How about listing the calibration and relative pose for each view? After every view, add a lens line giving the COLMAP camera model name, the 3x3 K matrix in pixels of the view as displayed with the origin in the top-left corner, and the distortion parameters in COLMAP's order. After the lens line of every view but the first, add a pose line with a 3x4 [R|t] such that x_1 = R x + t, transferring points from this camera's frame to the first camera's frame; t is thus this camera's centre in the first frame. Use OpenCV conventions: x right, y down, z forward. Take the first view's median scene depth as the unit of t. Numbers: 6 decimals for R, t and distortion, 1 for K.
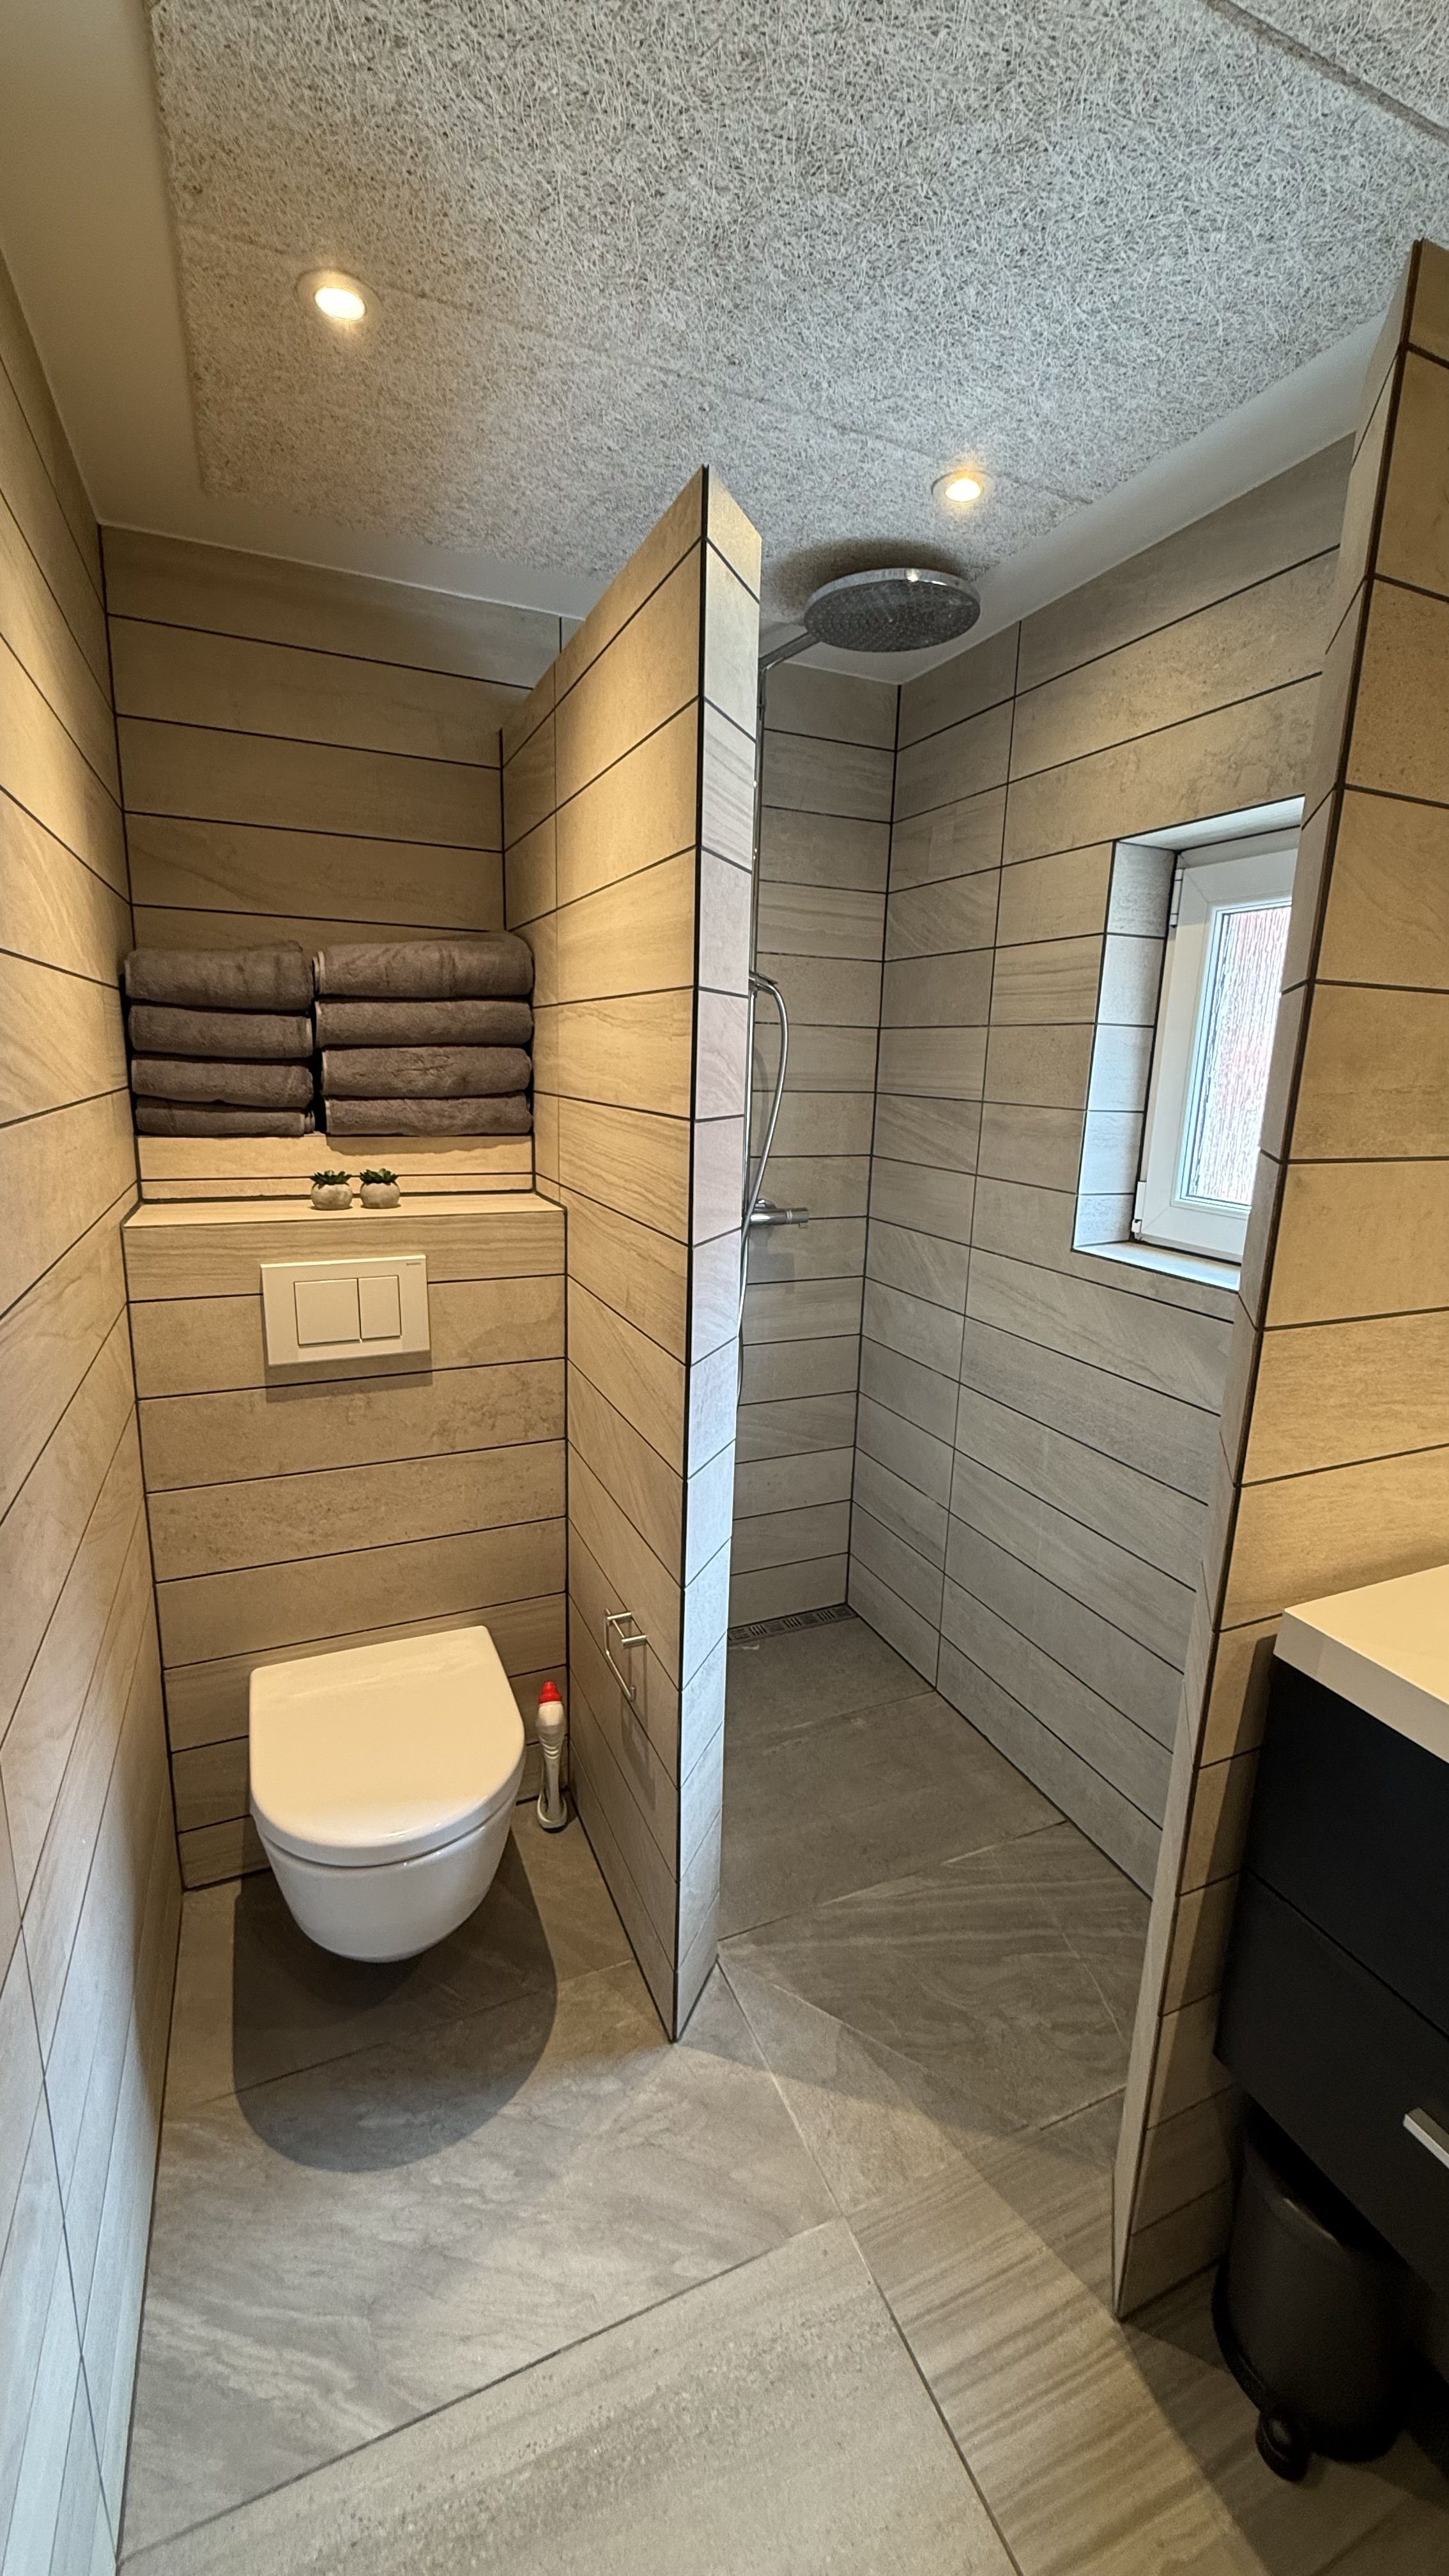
lens RADIAL K [[1020.3, 0, 724.5], [0, 1020.3, 1288.0], [0, 0, 1]] dist [0.001303, -0.000095]
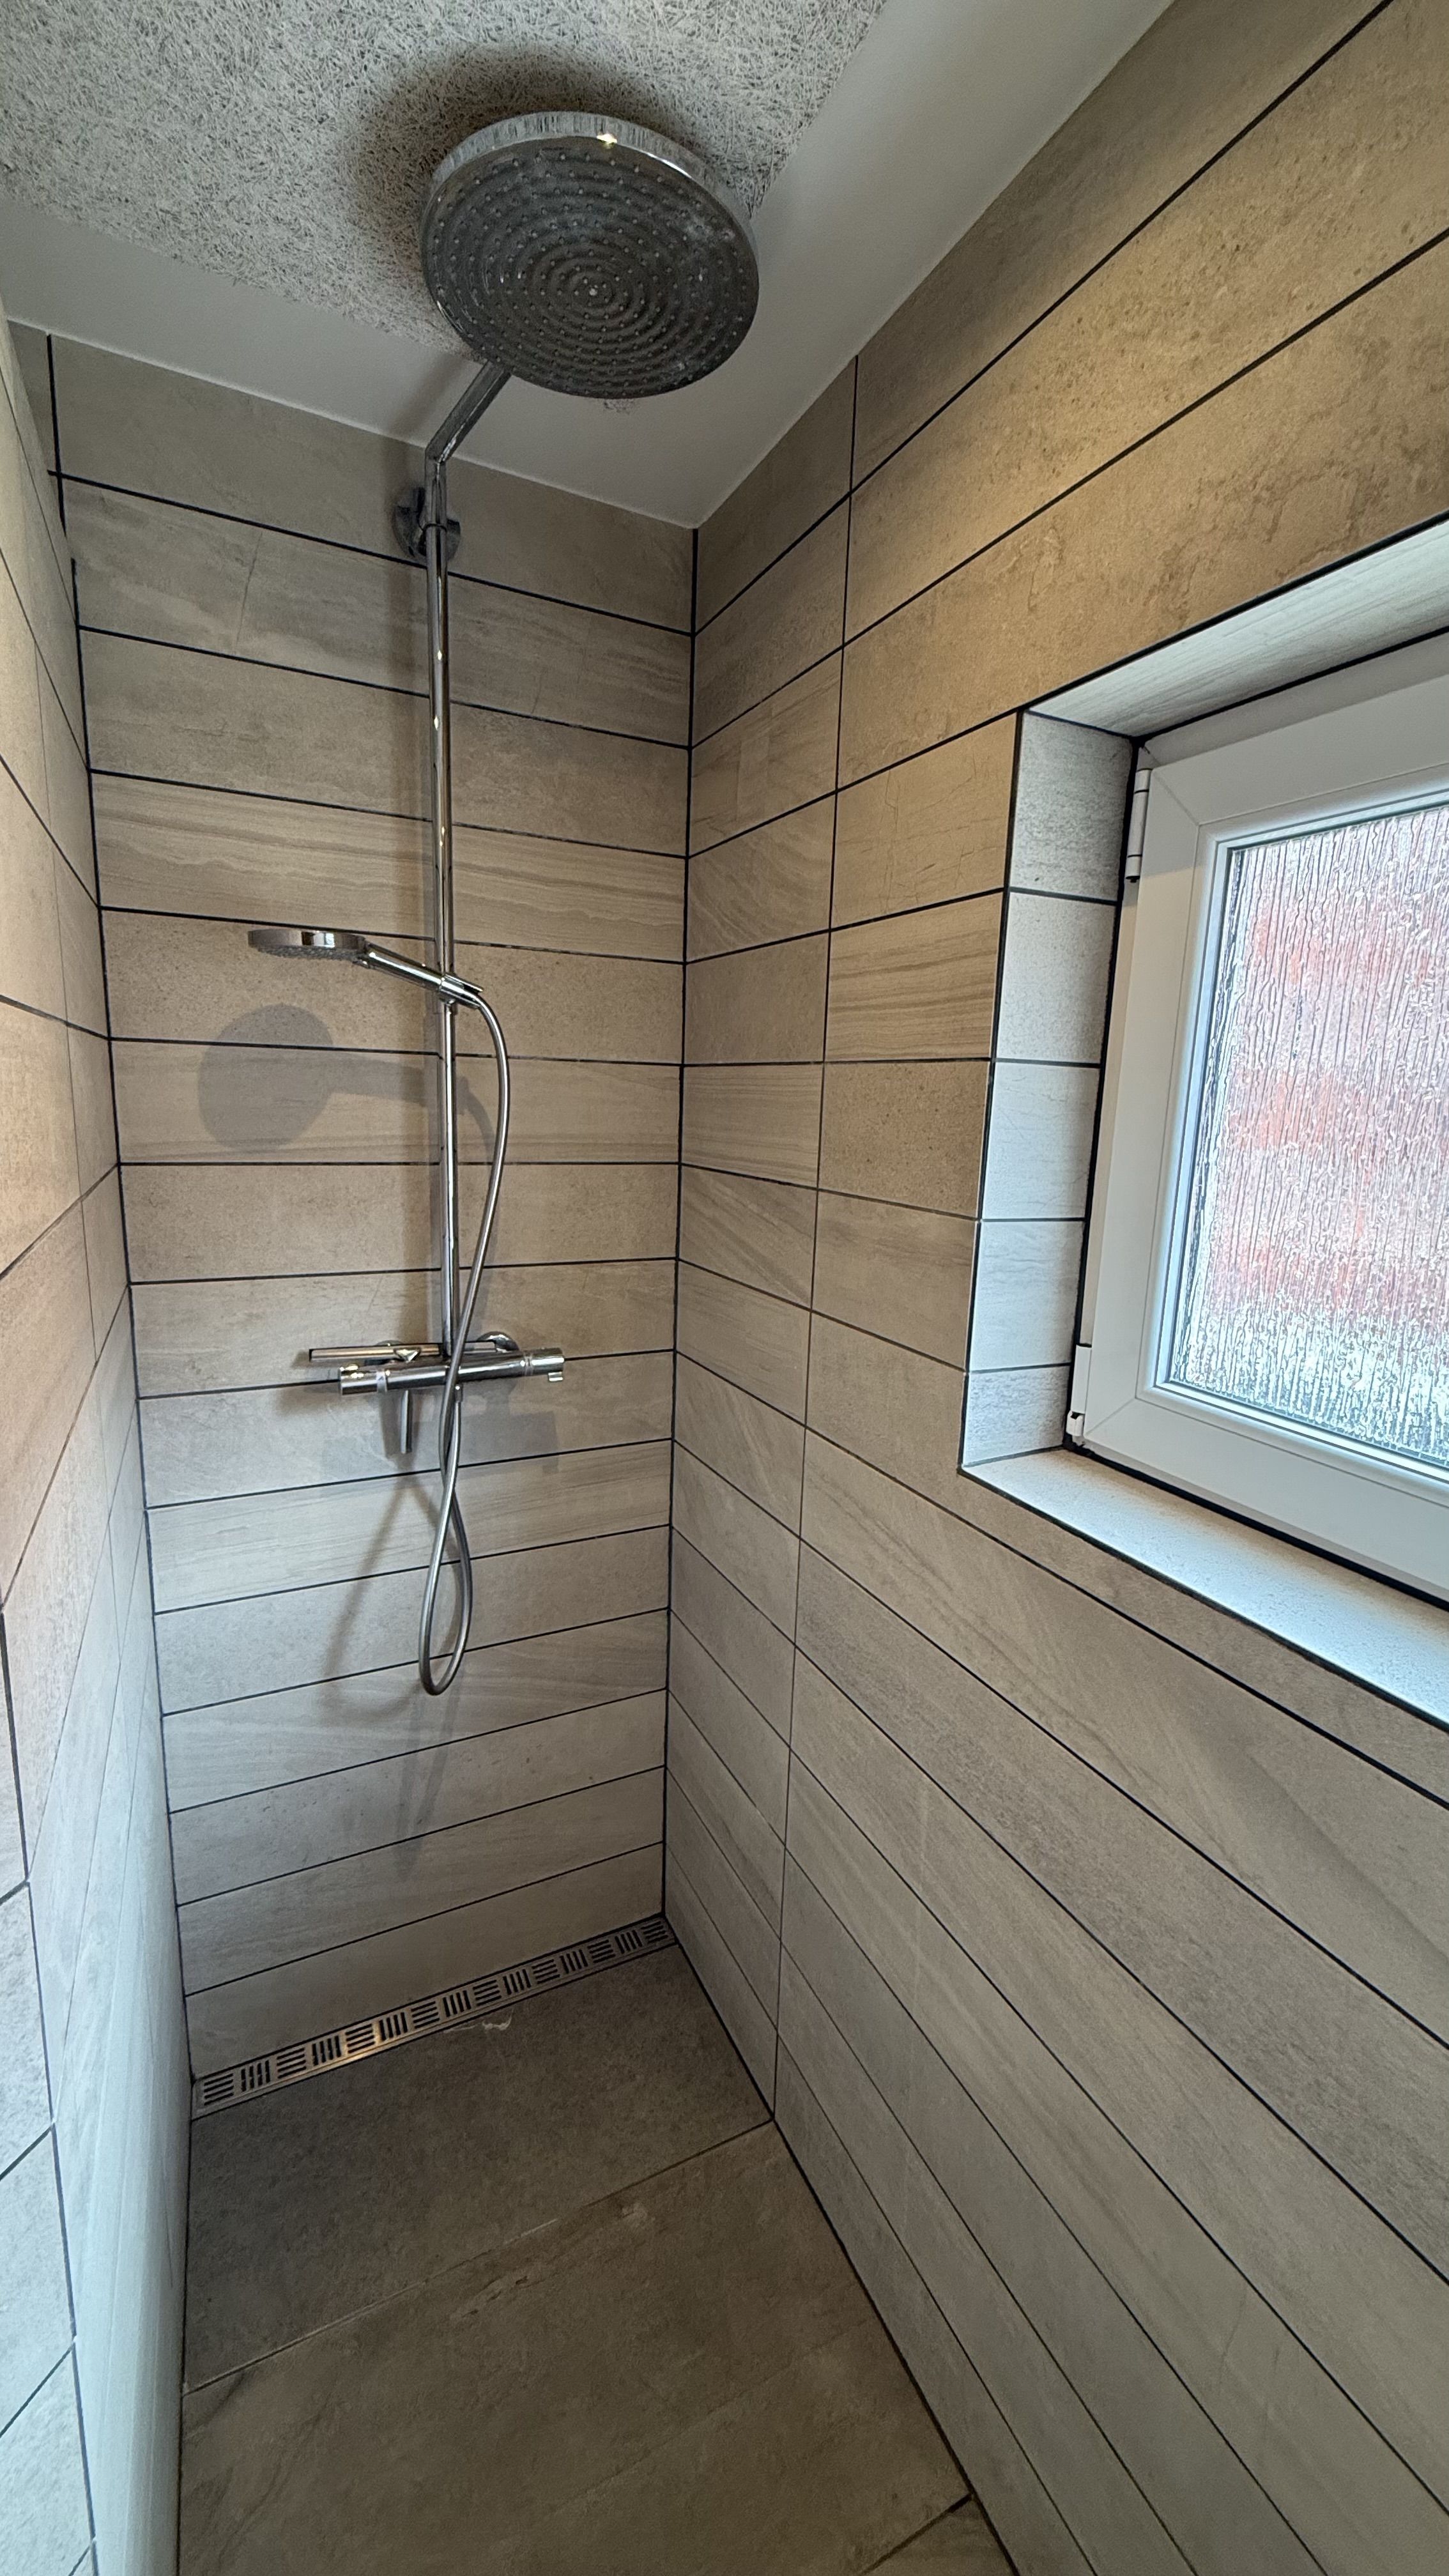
lens RADIAL K [[1020.3, 0, 724.5], [0, 1020.3, 1288.0], [0, 0, 1]] dist [0.001303, -0.000095]
pose [[0.998908, -0.003838, 0.046570, 0.180502], [0.005416, 0.999414, -0.033805, -0.111538], [-0.046413, 0.034020, 0.998343, 0.435257]]
